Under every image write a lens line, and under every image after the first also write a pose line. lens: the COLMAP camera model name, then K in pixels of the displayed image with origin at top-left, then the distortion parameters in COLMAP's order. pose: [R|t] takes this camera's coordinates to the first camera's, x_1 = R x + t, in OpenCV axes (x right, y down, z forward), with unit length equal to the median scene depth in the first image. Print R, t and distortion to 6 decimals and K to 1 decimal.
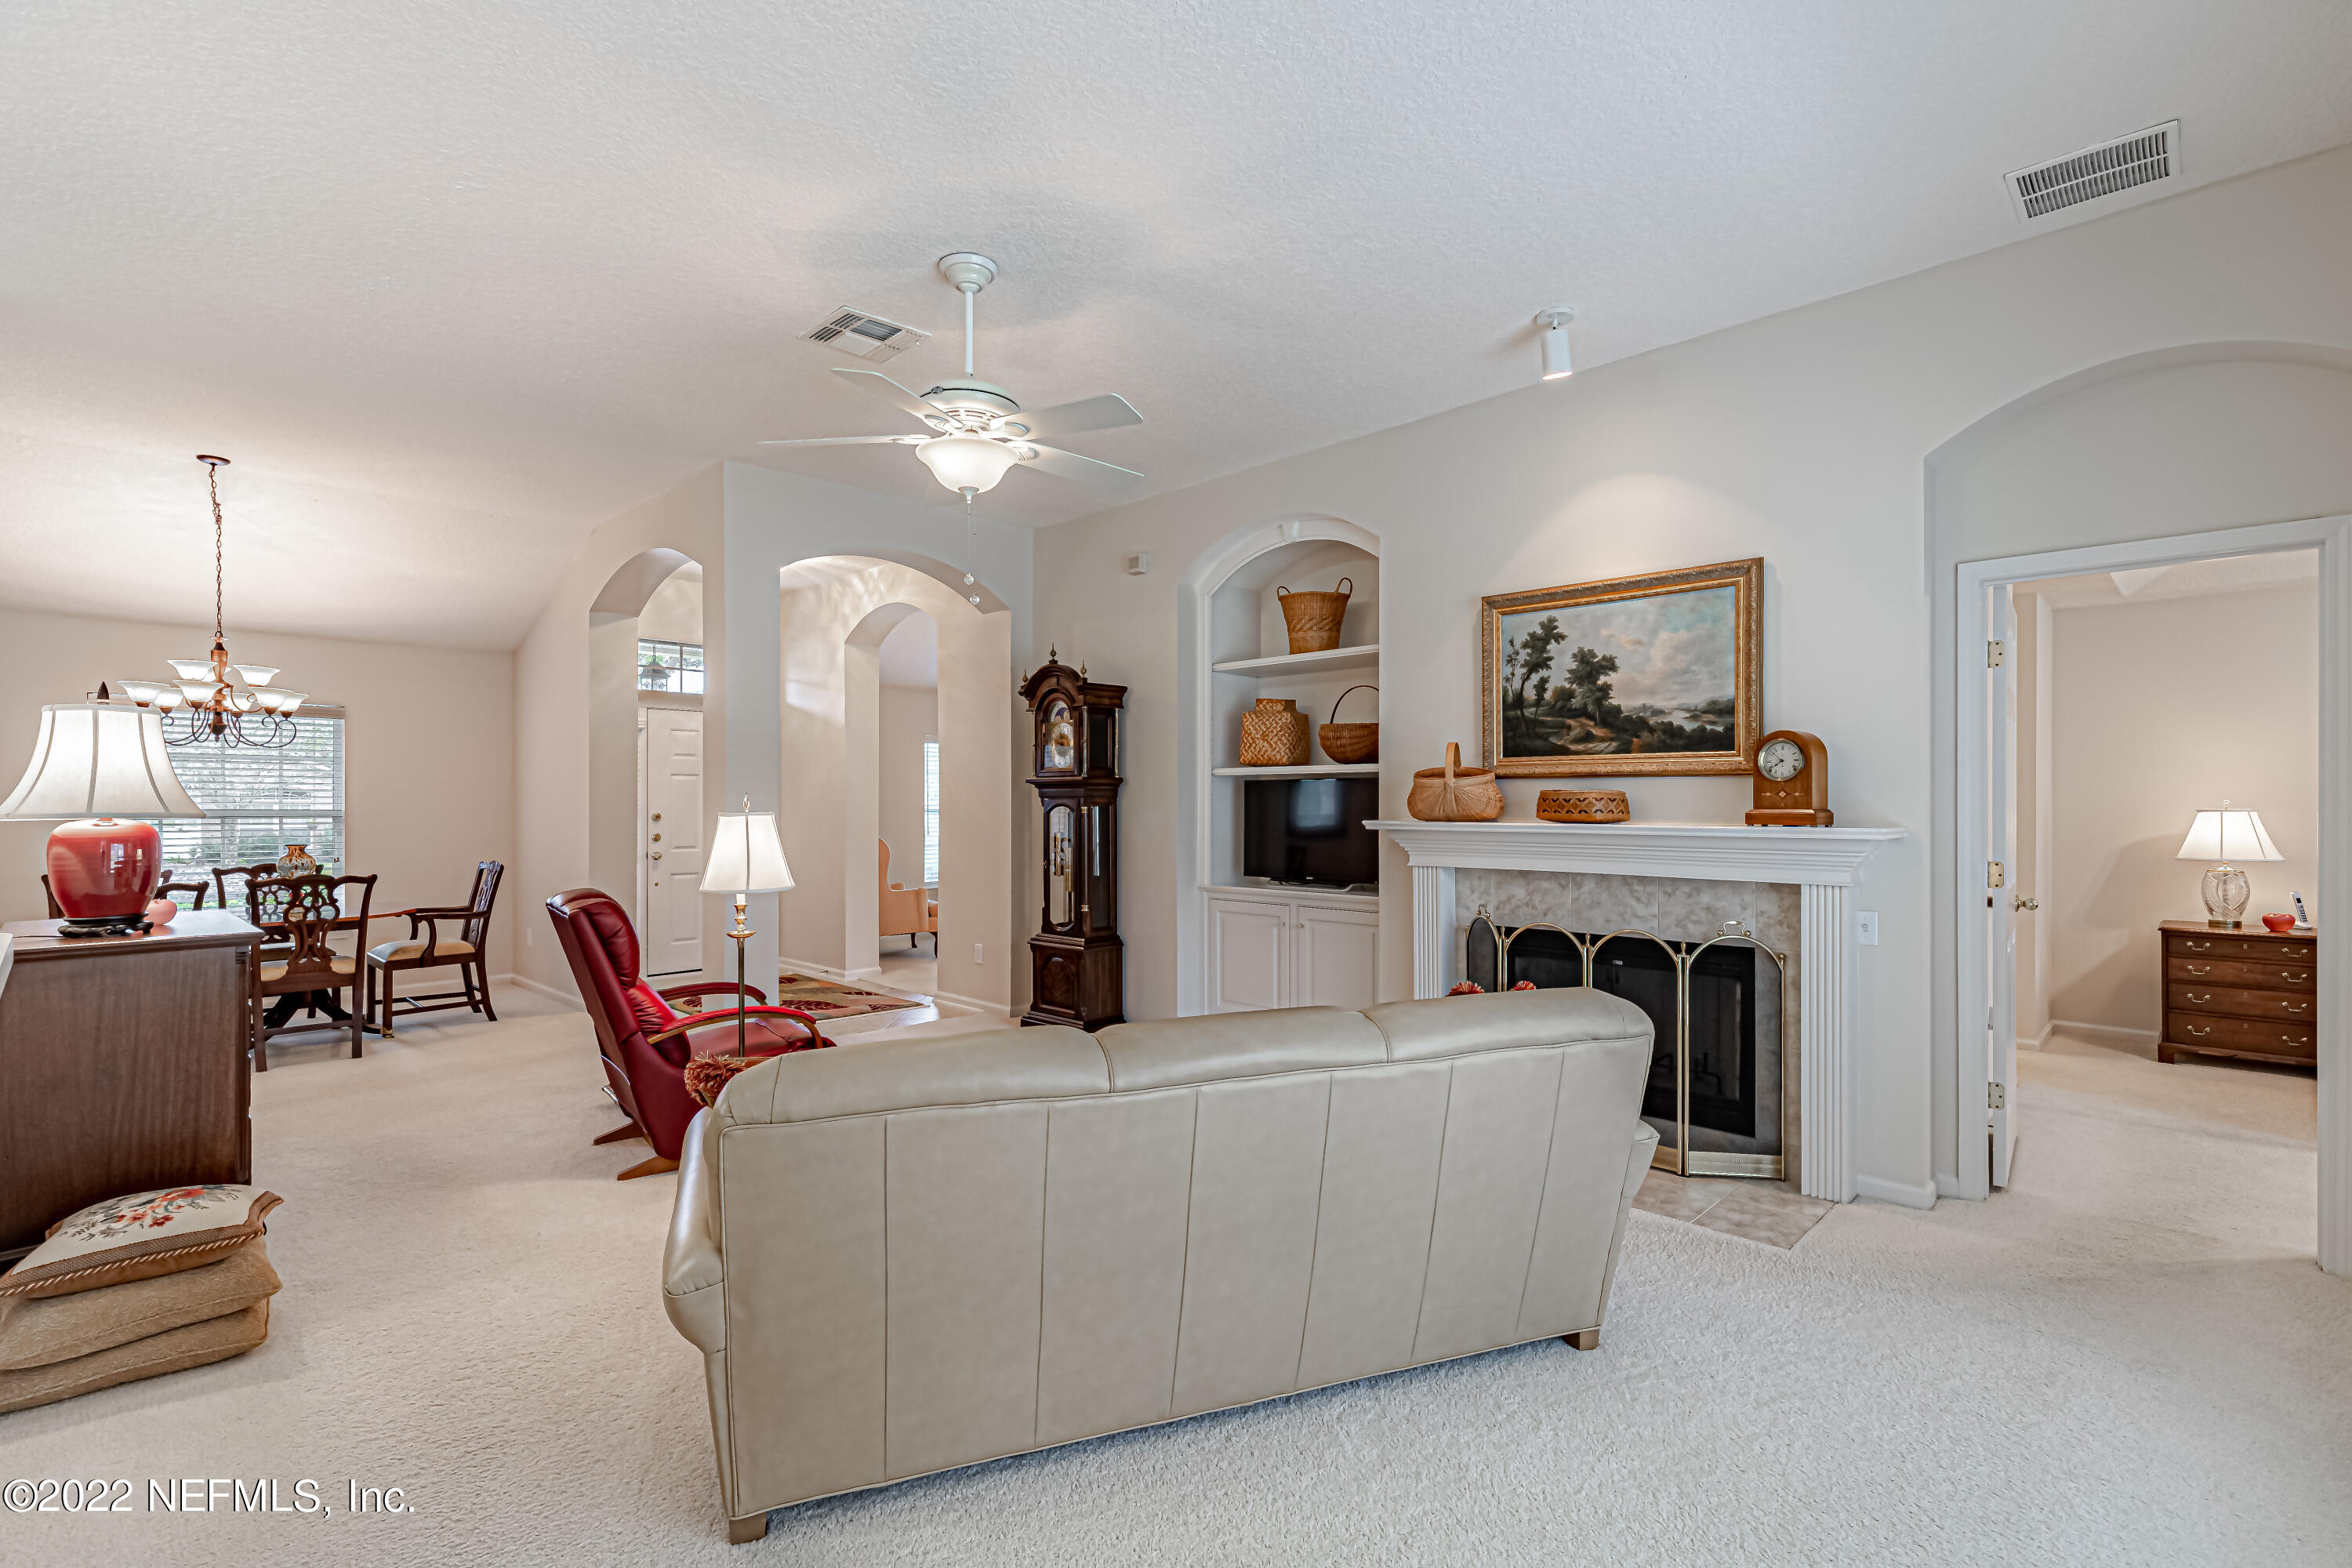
lens RADIAL K [[1062.7, 0, 1180.9], [0, 1062.7, 800.6], [0, 0, 1]] dist [0.010940, -0.001747]
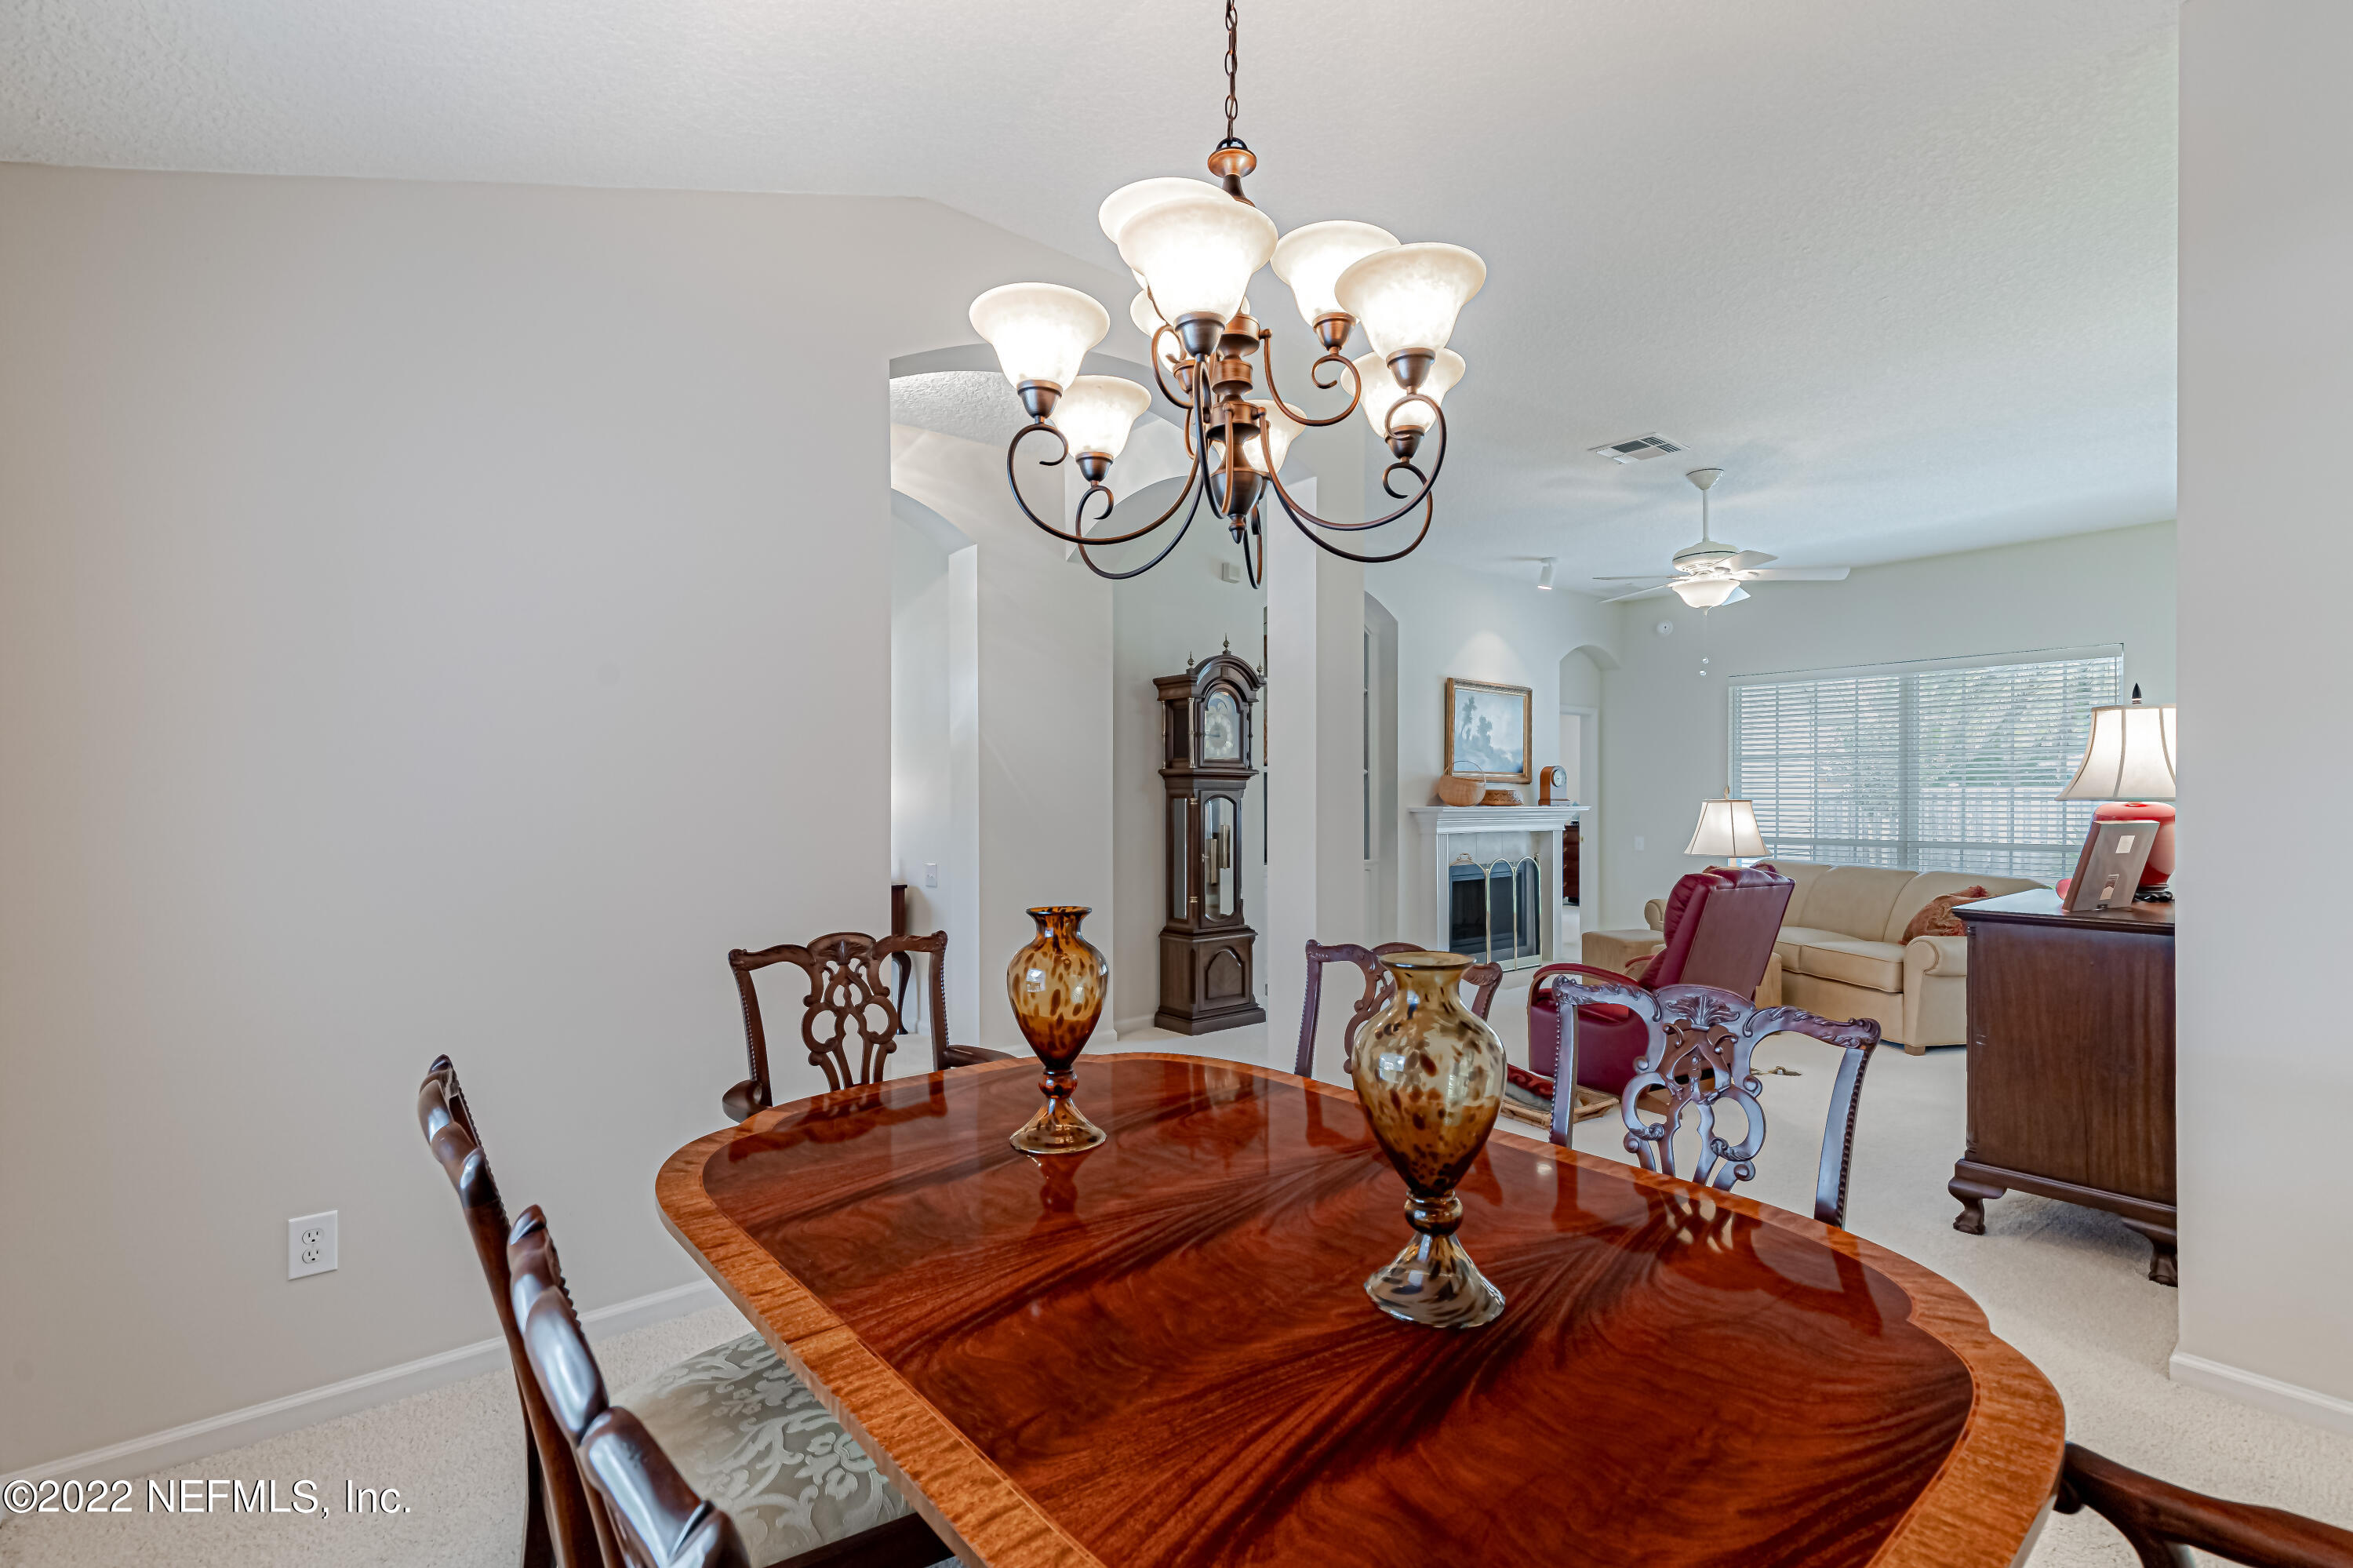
lens RADIAL K [[1063.2, 0, 1185.4], [0, 1063.2, 794.2], [0, 0, 1]] dist [0.010940, -0.001747]
pose [[0.102418, 0.006345, 0.994721, -1.546086], [-0.002757, 0.999978, -0.006095, 0.011583], [-0.994738, -0.002119, 0.102434, 1.301457]]
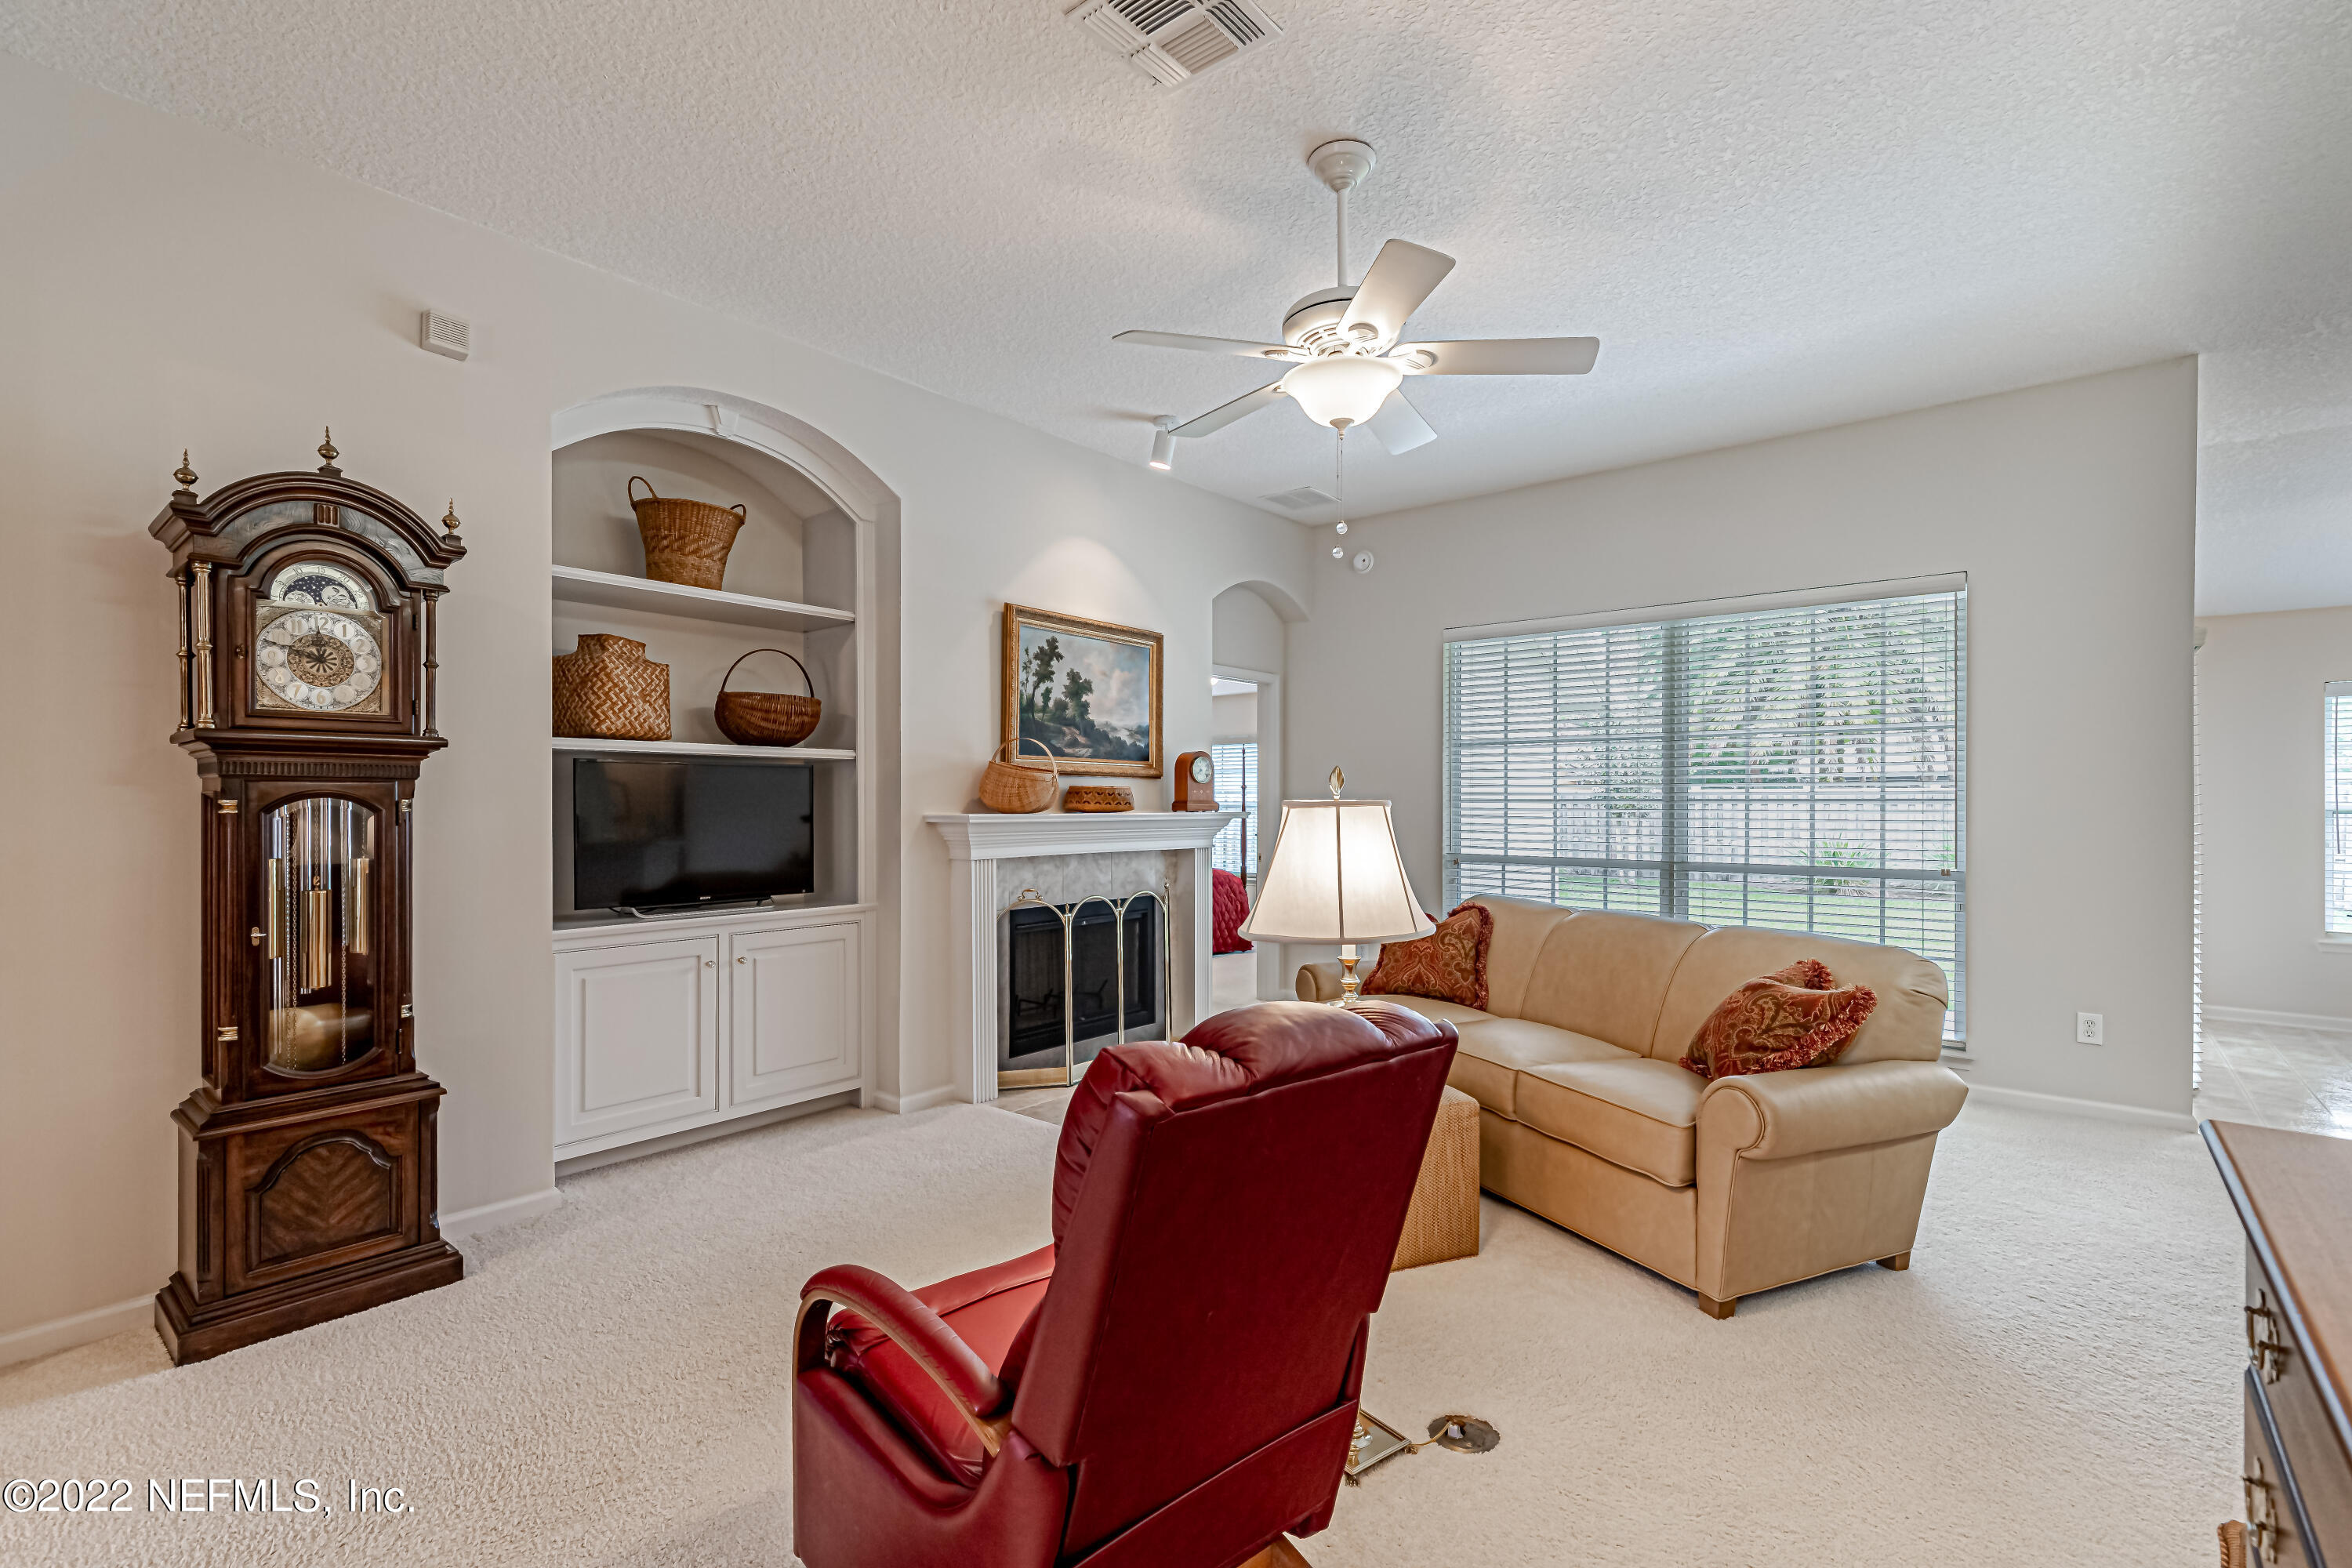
lens RADIAL K [[1062.7, 0, 1182.8], [0, 1062.7, 797.2], [0, 0, 1]] dist [0.010940, -0.001747]
pose [[-0.080755, 0.007066, 0.996709, -0.823226], [-0.002094, 0.999971, -0.007259, 0.011109], [-0.996732, -0.002674, -0.080738, 0.947799]]
